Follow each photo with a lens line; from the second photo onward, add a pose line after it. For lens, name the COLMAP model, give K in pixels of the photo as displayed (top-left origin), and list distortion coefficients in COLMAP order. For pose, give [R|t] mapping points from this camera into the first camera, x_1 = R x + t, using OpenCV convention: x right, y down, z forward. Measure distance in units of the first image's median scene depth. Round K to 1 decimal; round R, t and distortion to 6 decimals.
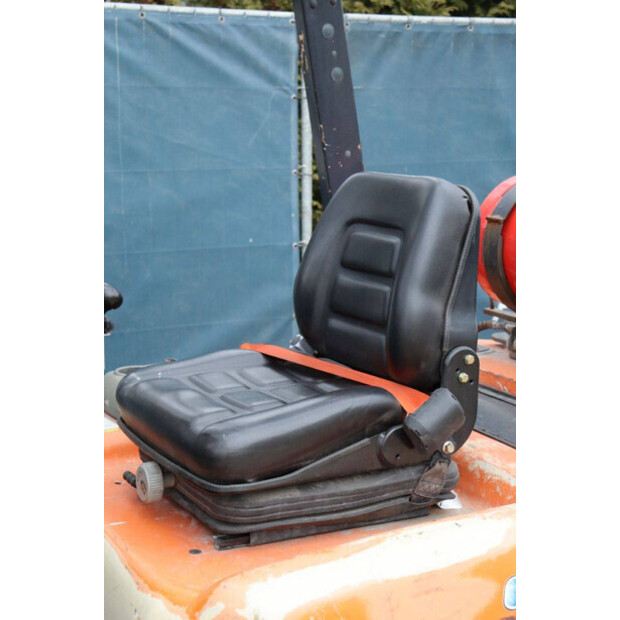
lens RADIAL K [[1093.6, 0, 310.0], [0, 1093.6, 310.0], [0, 0, 1]] dist [0.215586, 0.032503]
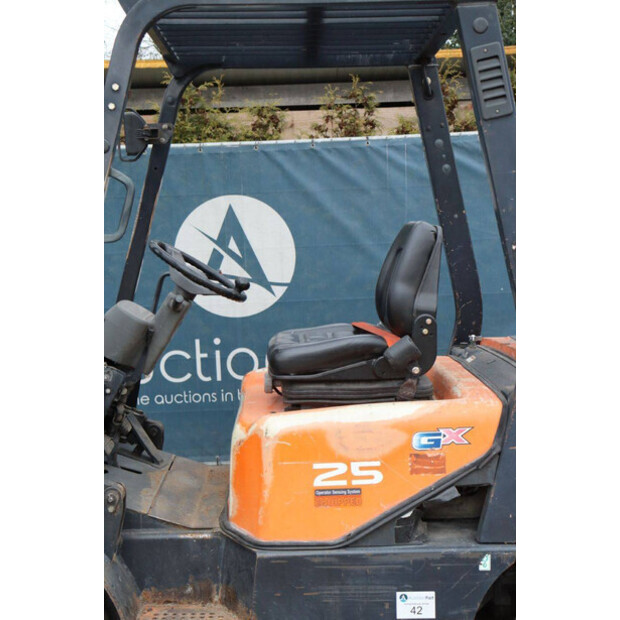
lens RADIAL K [[958.9, 0, 310.0], [0, 958.9, 310.0], [0, 0, 1]] dist [0.081294, 0.021608]
pose [[0.889936, 0.006410, -0.456040, 0.678328], [-0.044442, 0.996362, -0.072721, 0.147253], [0.453915, 0.084984, 0.886983, -0.459628]]
